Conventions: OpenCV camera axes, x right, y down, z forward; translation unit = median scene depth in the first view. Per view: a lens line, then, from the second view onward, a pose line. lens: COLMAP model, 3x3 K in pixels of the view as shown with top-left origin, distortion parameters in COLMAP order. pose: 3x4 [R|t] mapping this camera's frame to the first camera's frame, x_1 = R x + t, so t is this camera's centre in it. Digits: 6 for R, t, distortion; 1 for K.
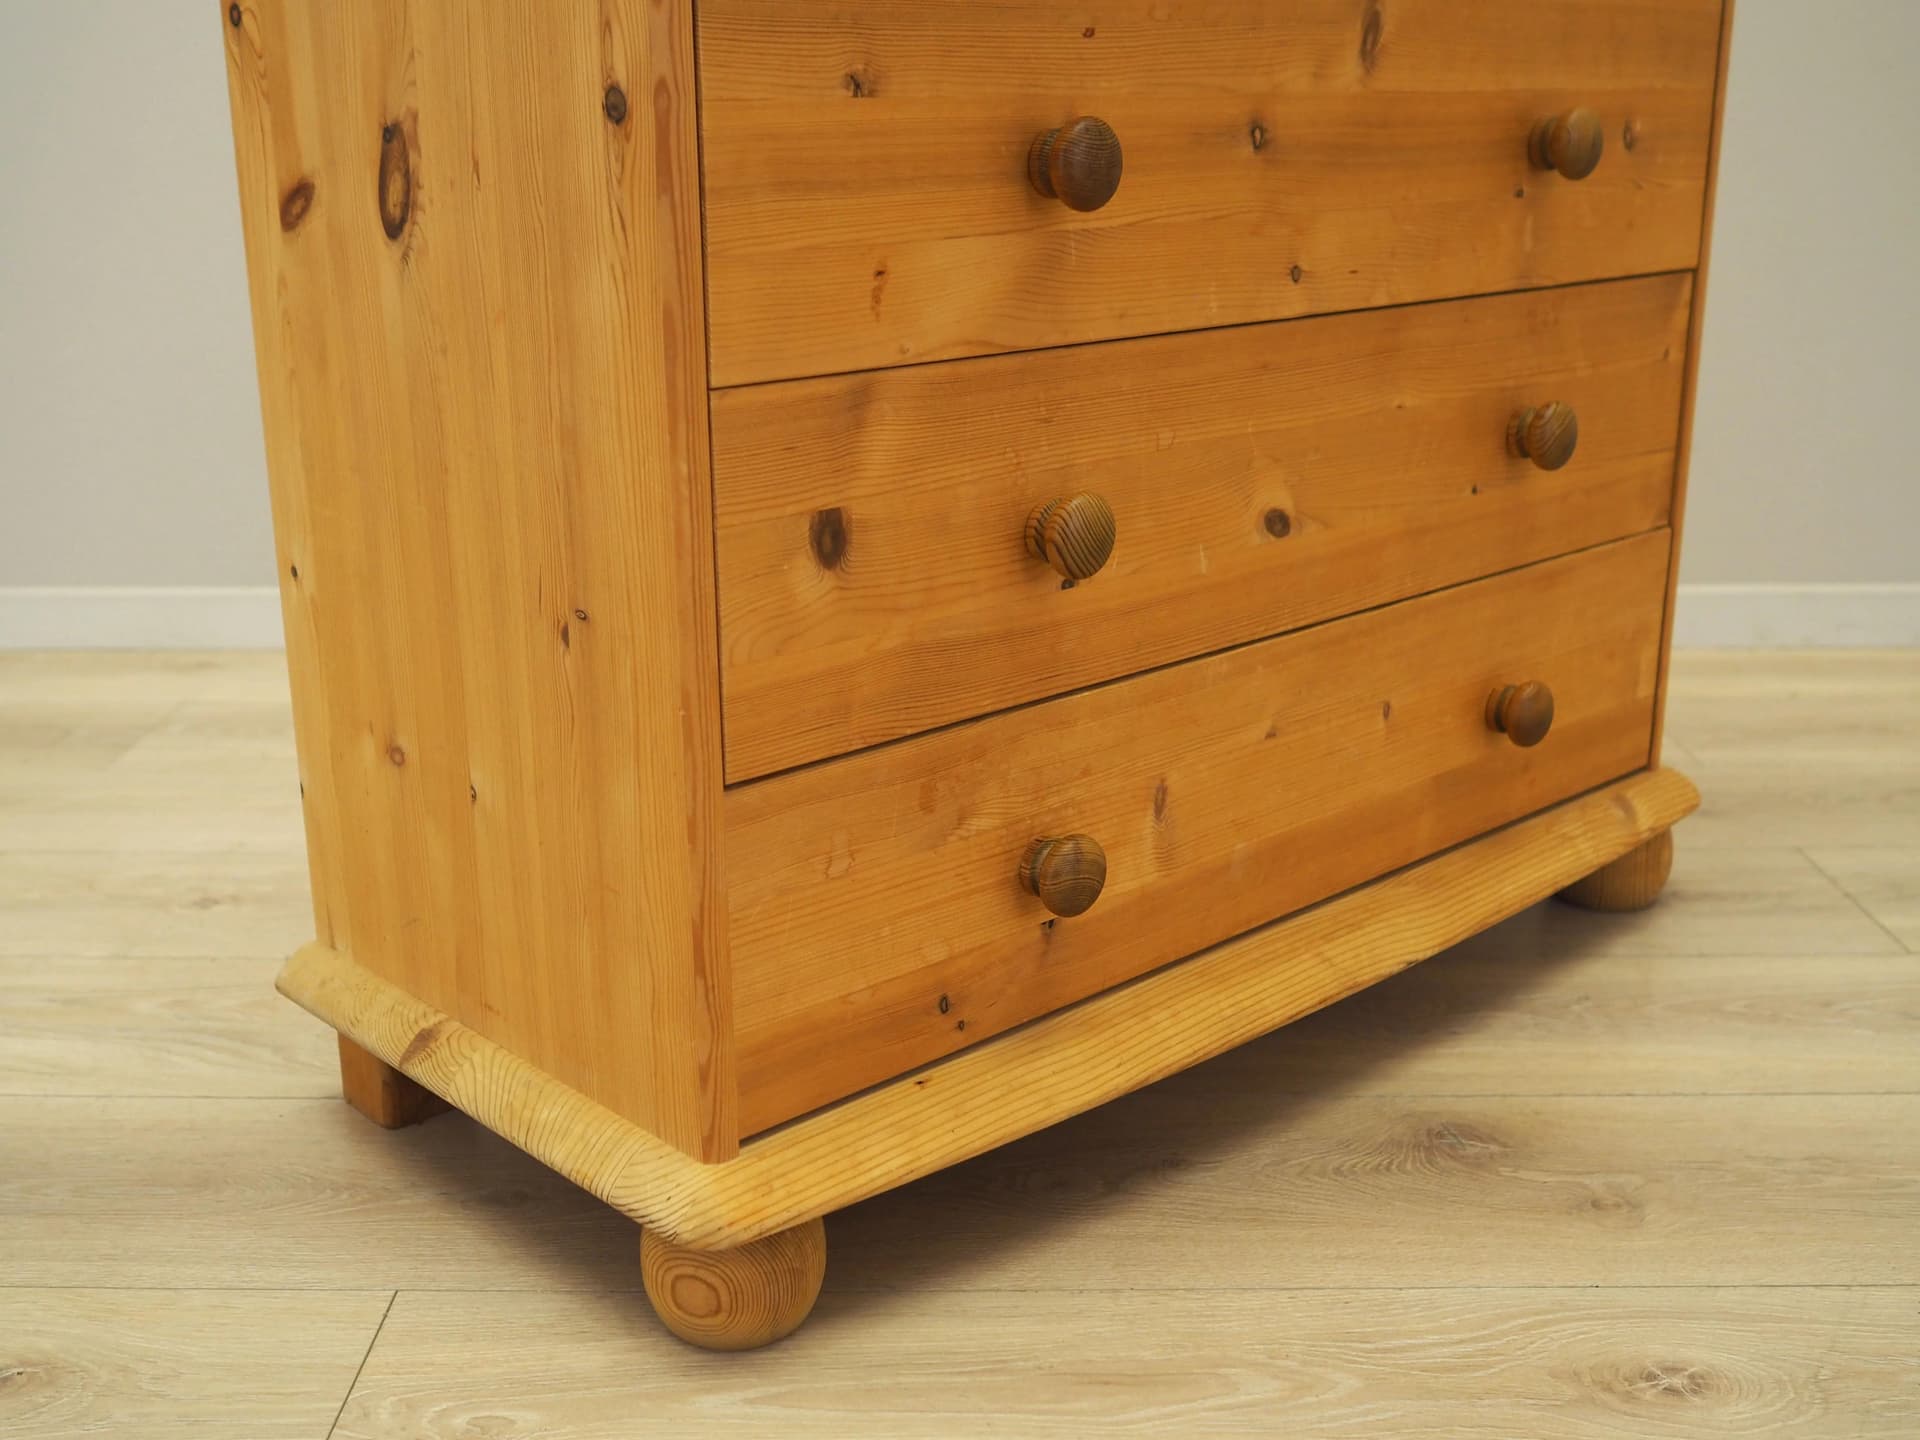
lens RADIAL K [[2121.0, 0, 923.1], [0, 2121.0, 767.0], [0, 0, 1]] dist [-0.021443, 0.000000]
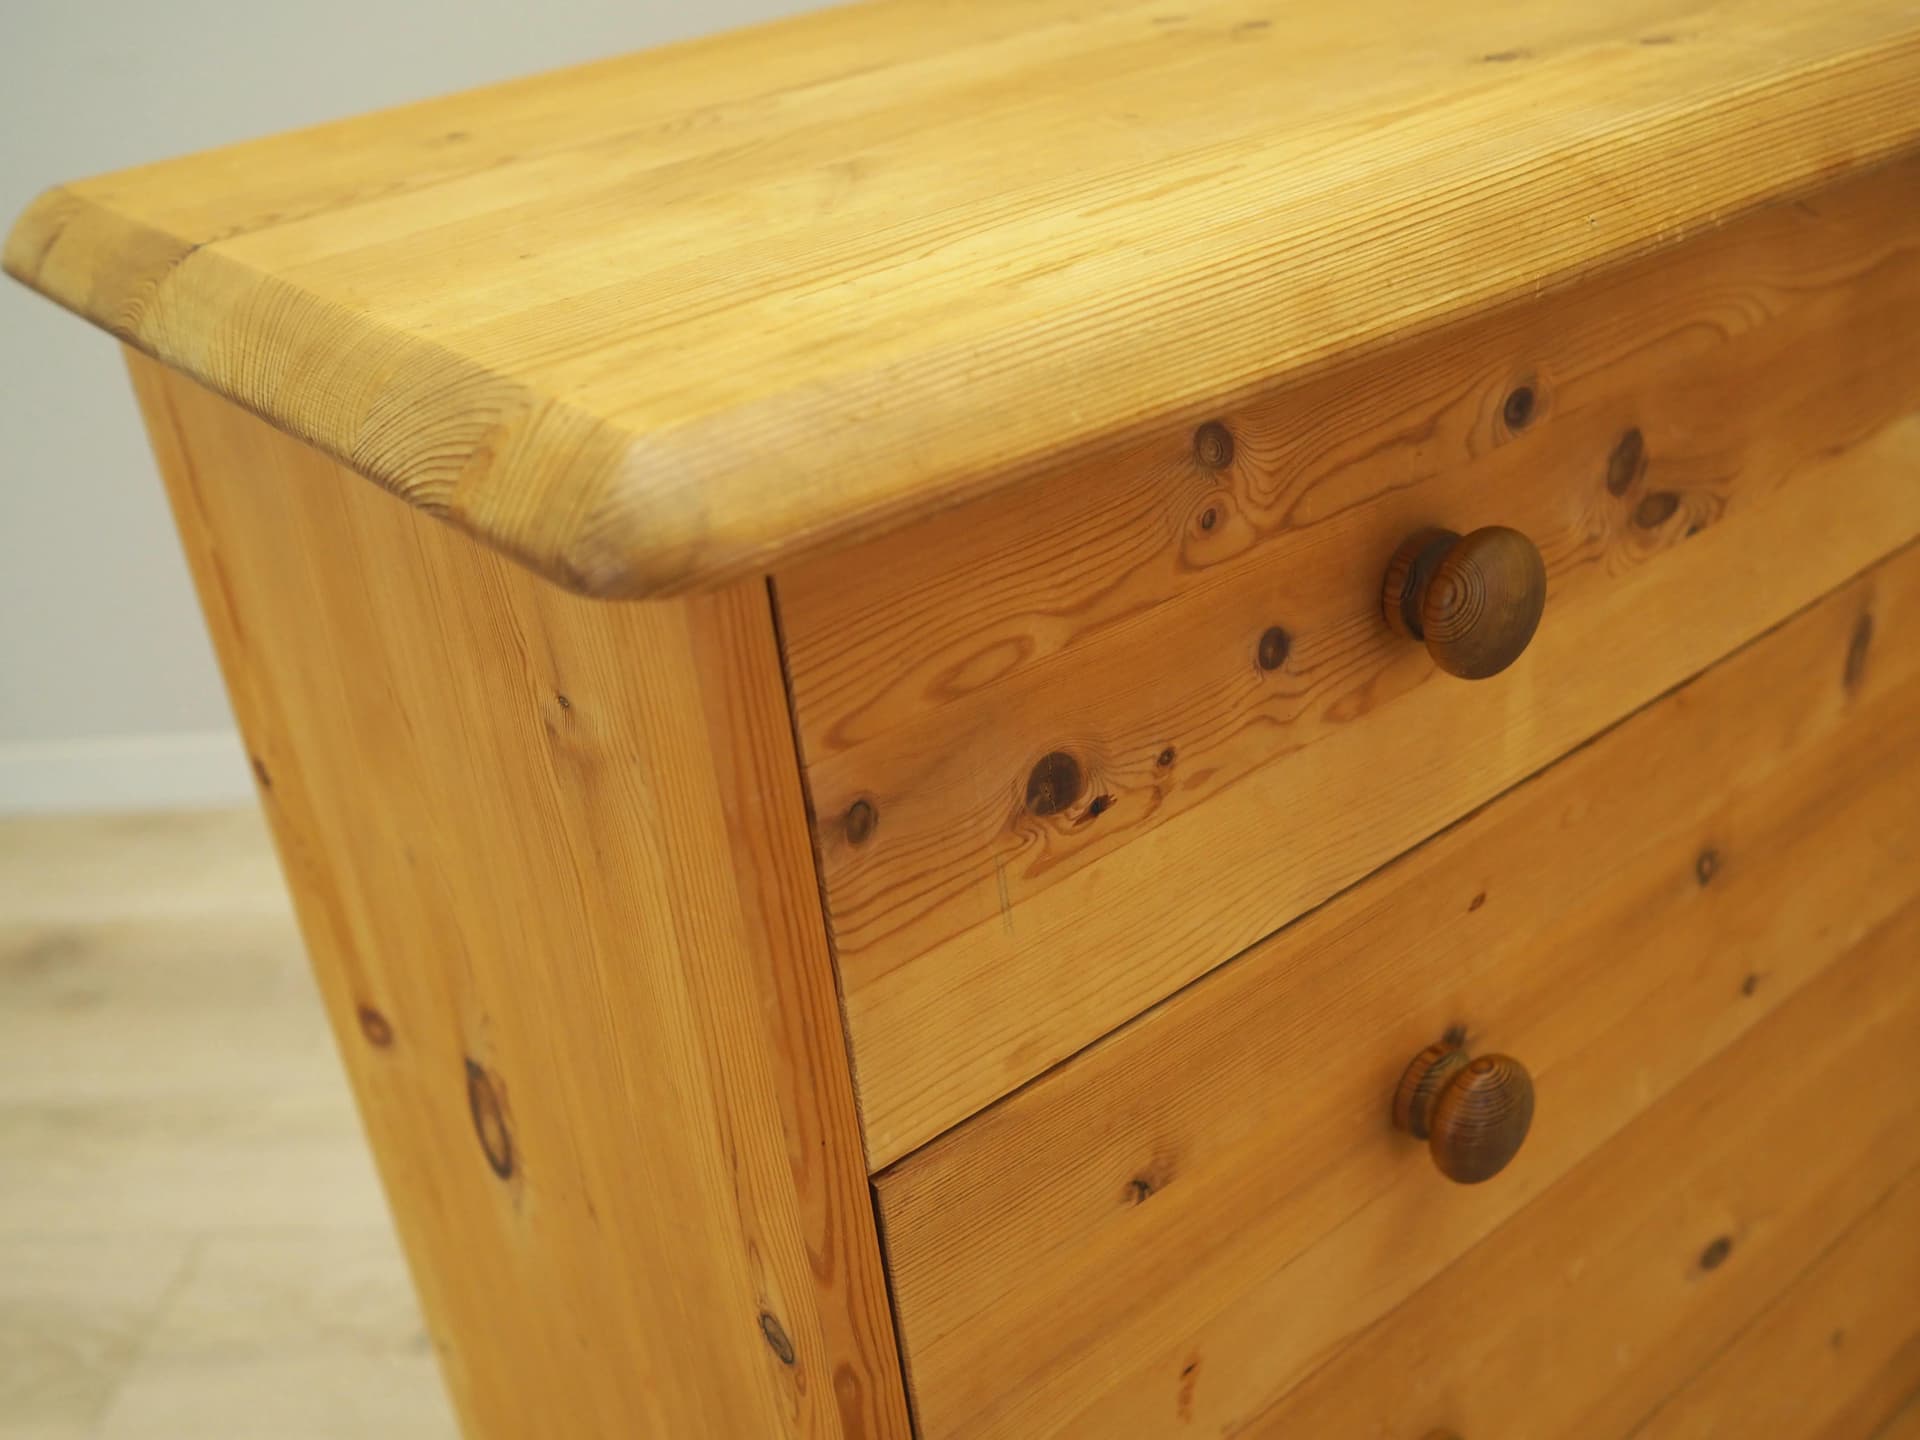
lens RADIAL K [[2026.5, 0, 999.6], [0, 2026.5, 683.6], [0, 0, 1]] dist [-0.029334, 0.000000]
pose [[0.994273, -0.056215, -0.090896, -0.008080], [0.070725, 0.983713, 0.165250, -0.474786], [0.080126, -0.170732, 0.982054, 0.337323]]
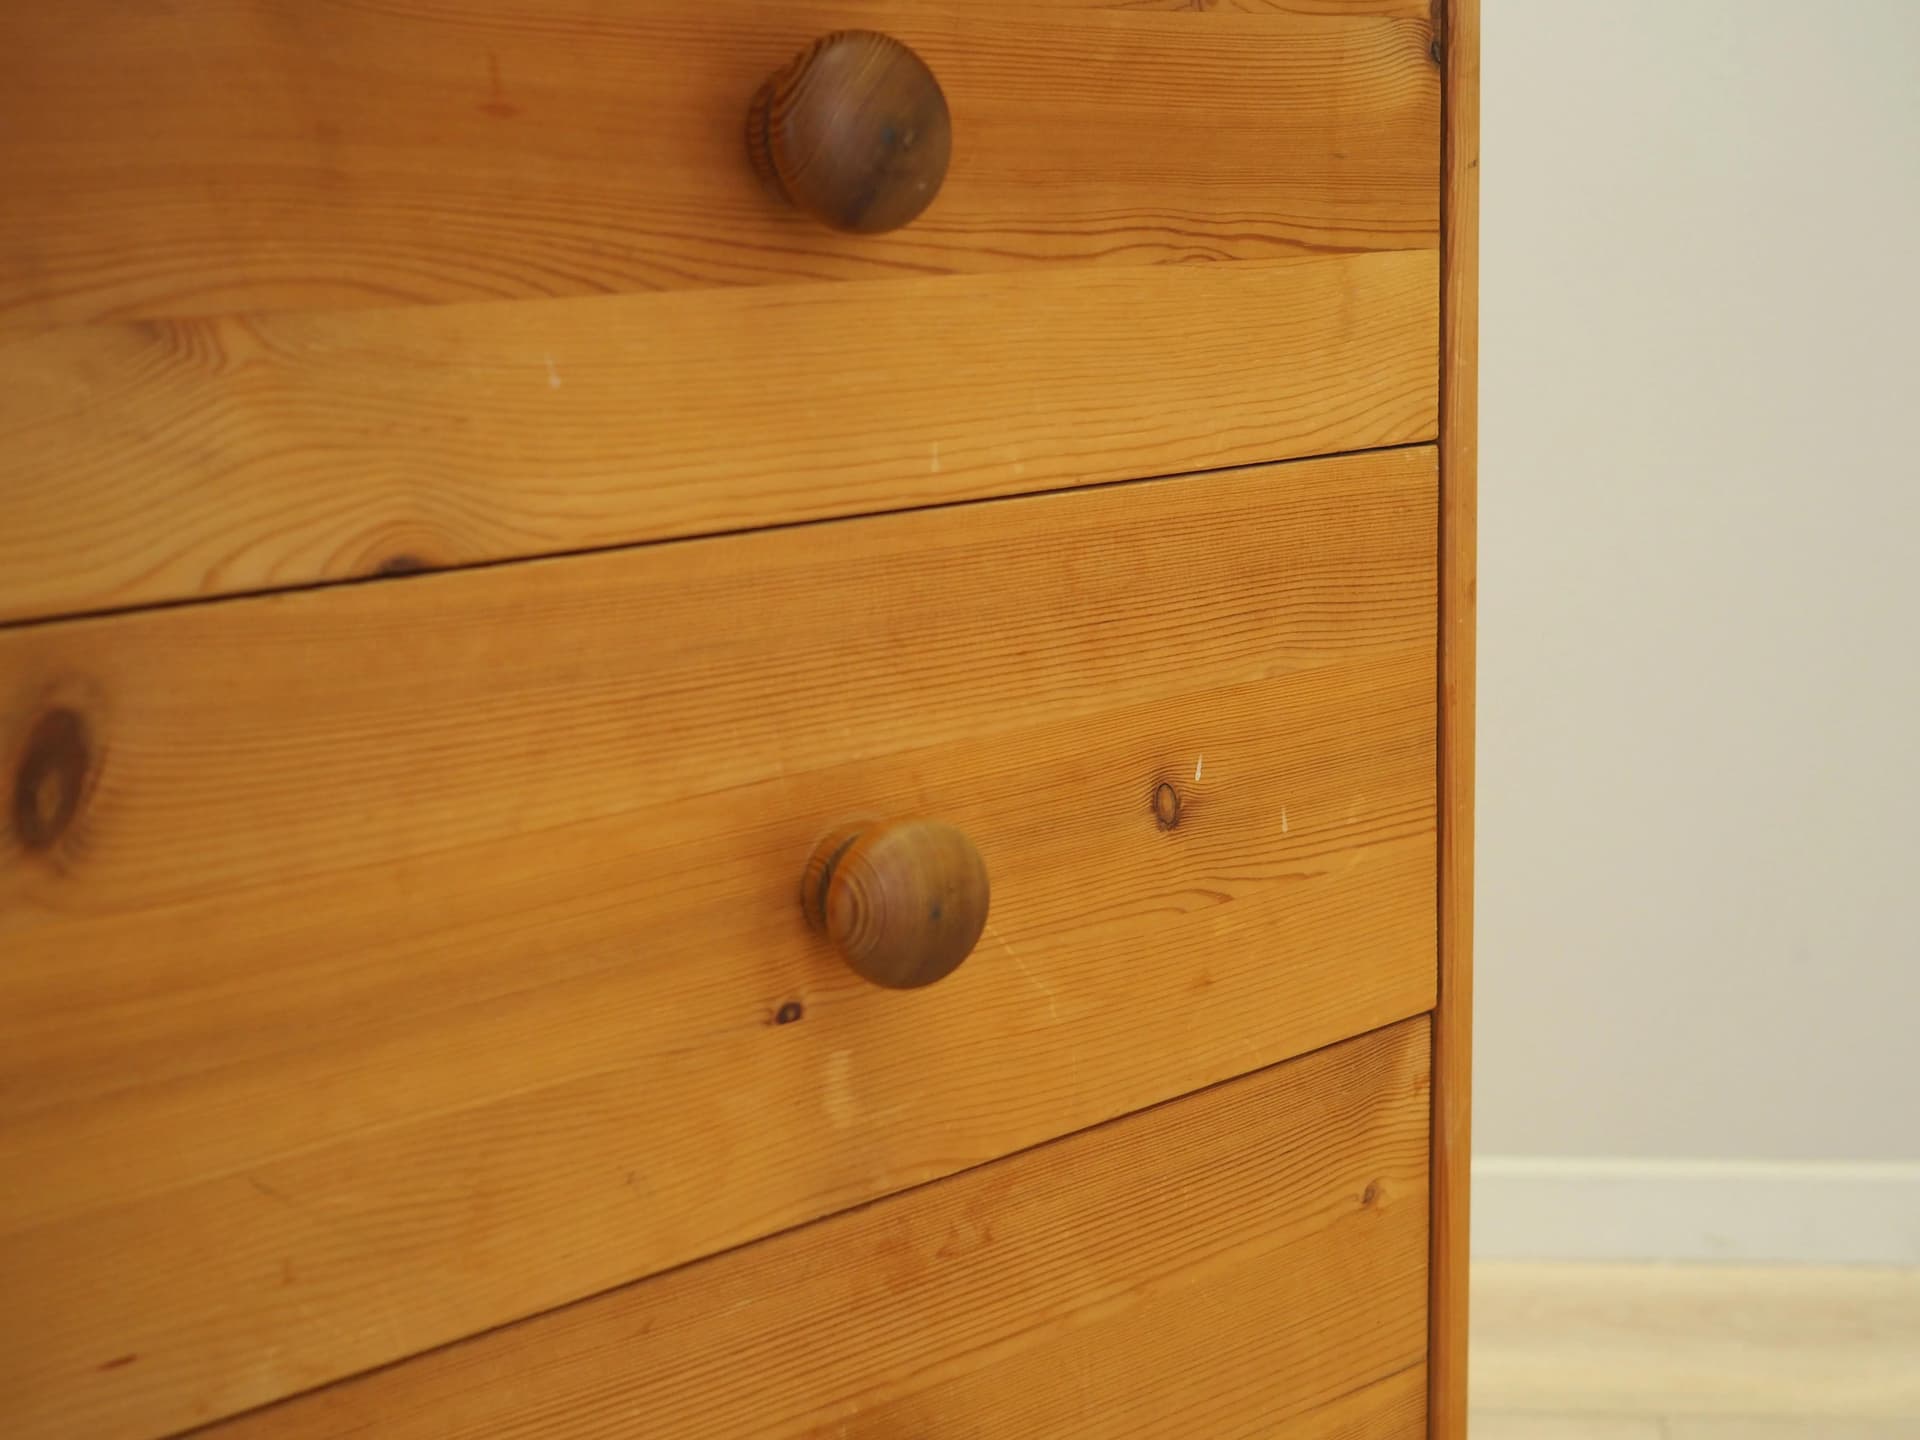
lens RADIAL K [[2036.0, 0, 956.9], [0, 2036.0, 724.9], [0, 0, 1]] dist [-0.055618, 0.000000]
pose [[0.986730, -0.001838, -0.162357, 0.430779], [-0.010720, 0.997017, -0.076439, -0.338387], [0.162013, 0.077166, 0.983767, 0.700368]]
